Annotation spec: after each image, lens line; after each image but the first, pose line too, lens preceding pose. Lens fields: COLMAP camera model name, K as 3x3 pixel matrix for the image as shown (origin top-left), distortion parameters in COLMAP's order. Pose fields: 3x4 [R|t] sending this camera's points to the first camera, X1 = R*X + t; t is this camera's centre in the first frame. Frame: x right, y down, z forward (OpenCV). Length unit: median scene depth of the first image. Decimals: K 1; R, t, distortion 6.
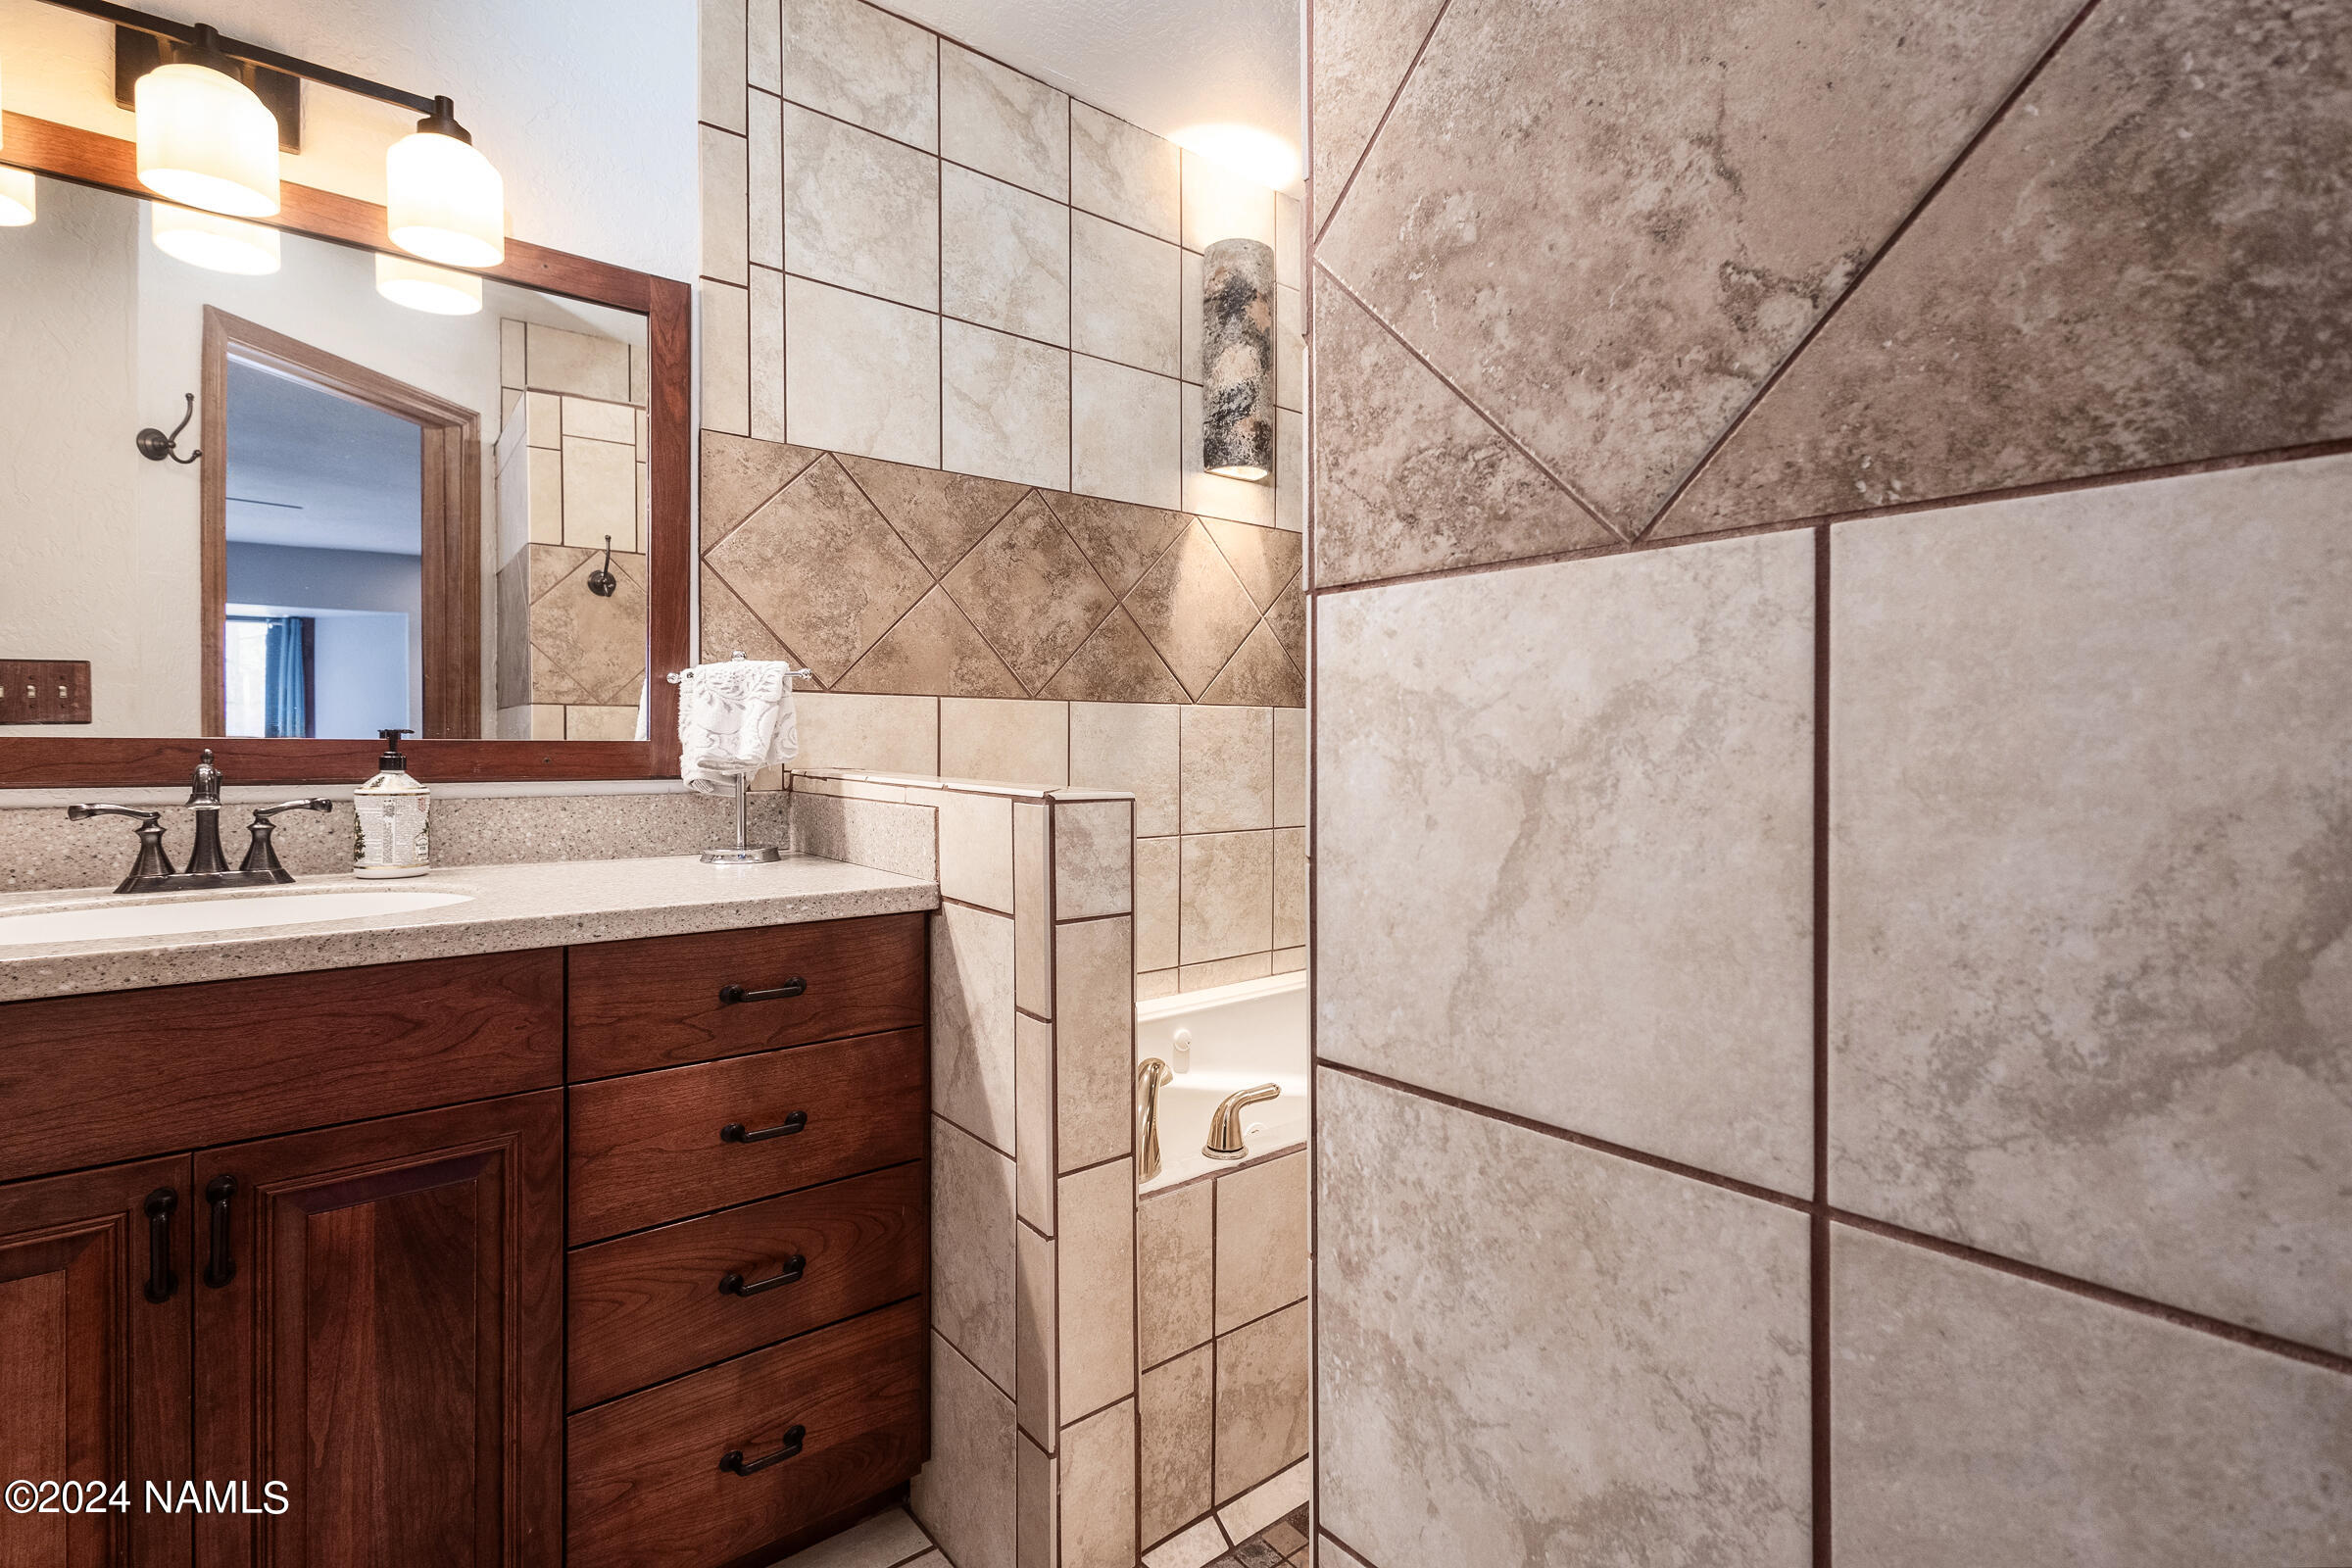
lens RADIAL K [[1103.1, 0, 1184.9], [0, 1103.1, 752.8], [0, 0, 1]] dist [0.003312, 0.000194]
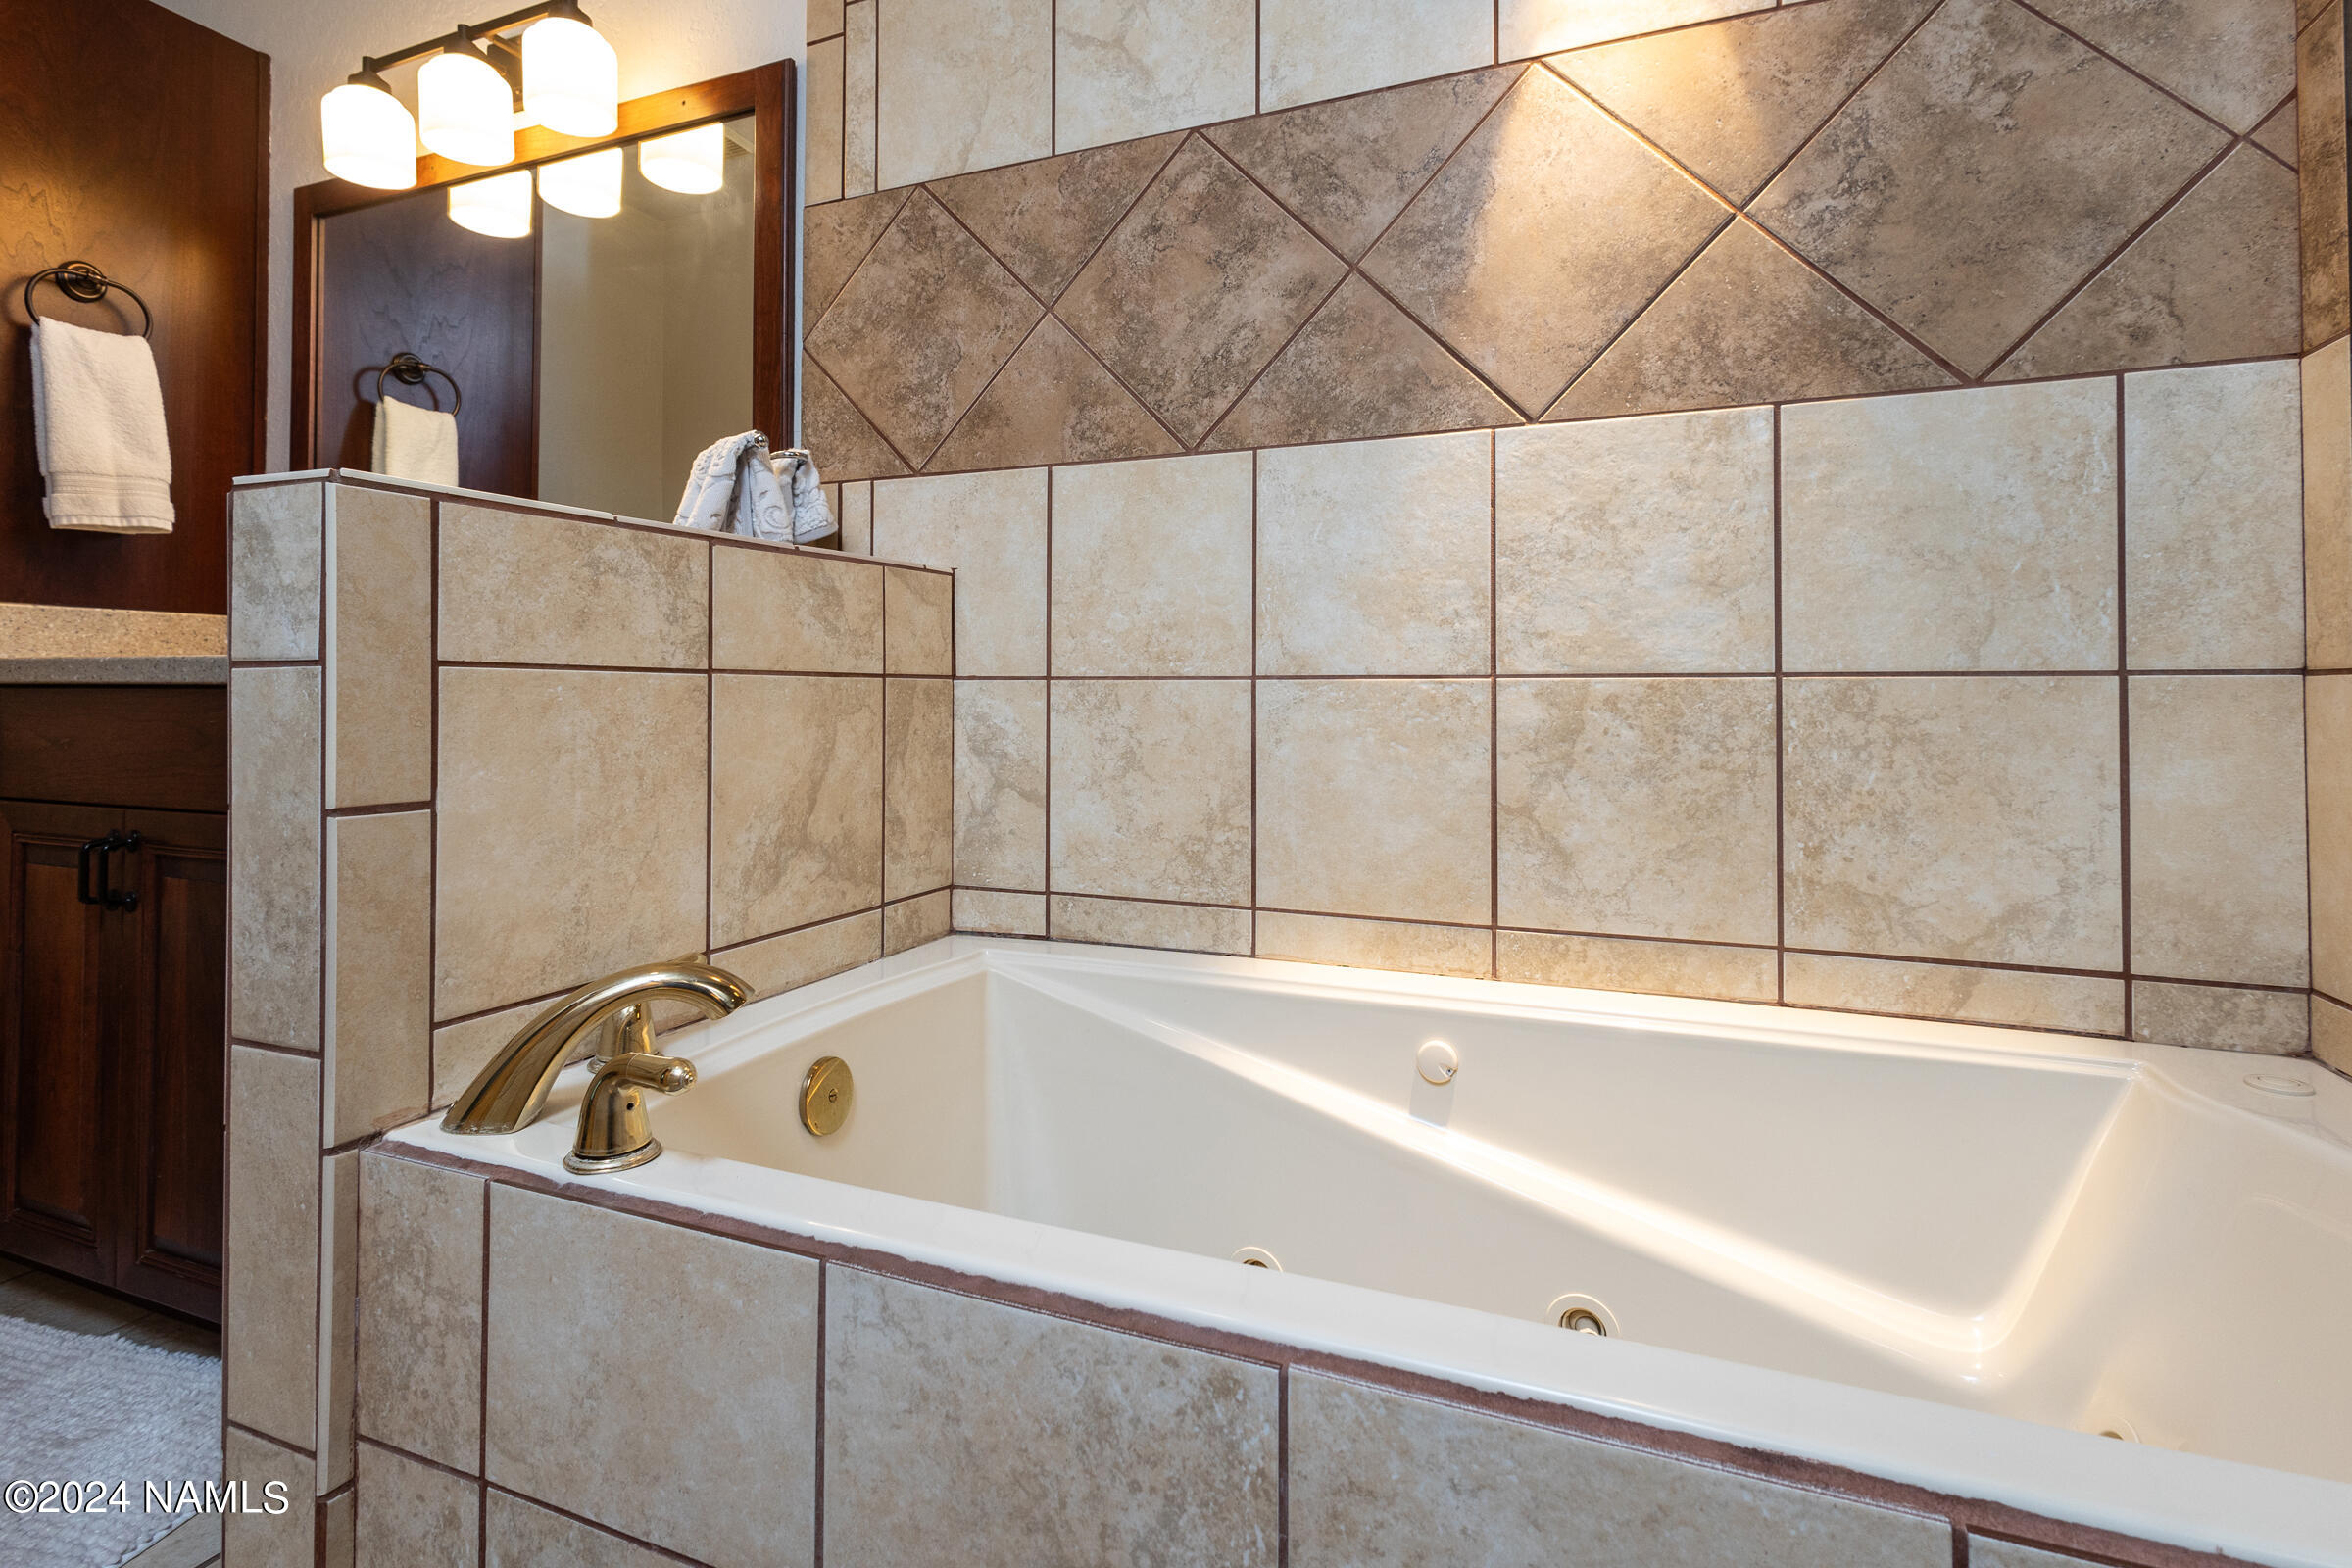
lens RADIAL K [[1129.0, 0, 1150.9], [0, 1129.0, 681.2], [0, 0, 1]] dist [0.007723, 0.000294]
pose [[0.466722, -0.011246, -0.884332, 0.455584], [-0.009538, 0.999797, -0.017748, 0.101553], [0.884353, 0.016718, 0.466520, 0.695628]]
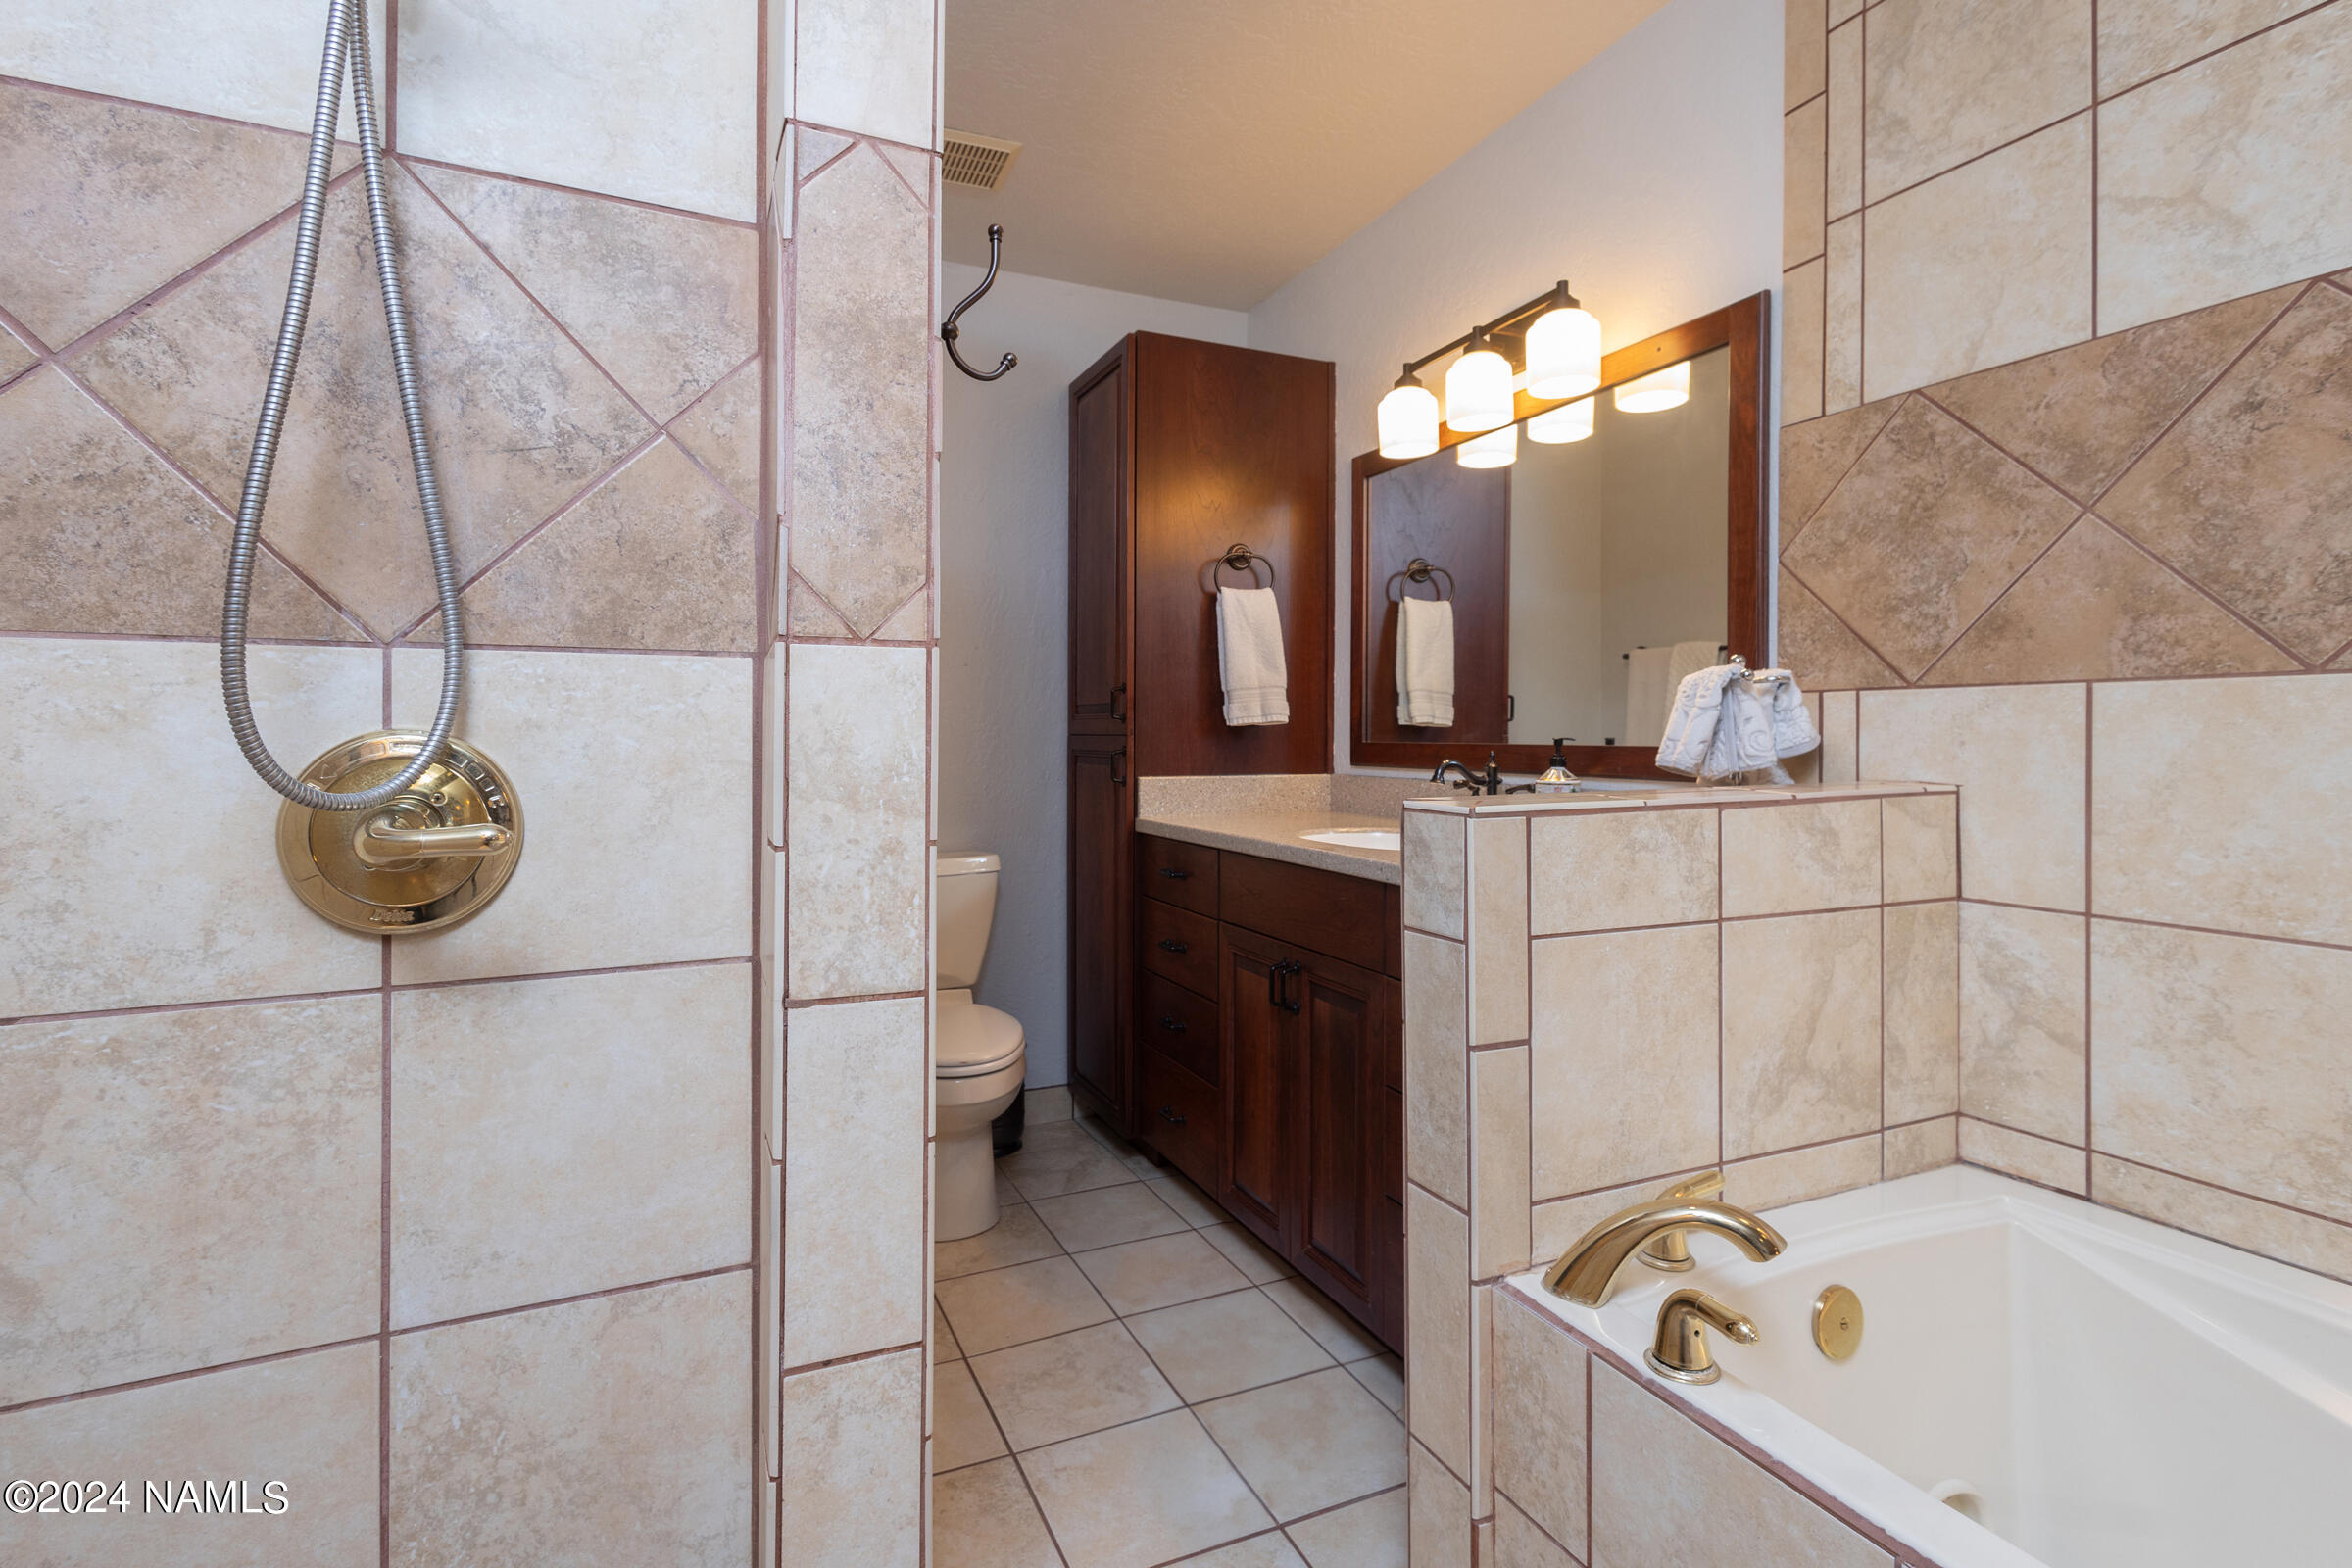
lens RADIAL K [[1097.7, 0, 1178.8], [0, 1097.7, 739.5], [0, 0, 1]] dist [0.013028, -0.006428]
pose [[-0.255884, -0.001167, -0.966707, 0.545157], [-0.009428, 0.999955, 0.001289, -0.011568], [0.966662, 0.009444, -0.255883, 0.625183]]
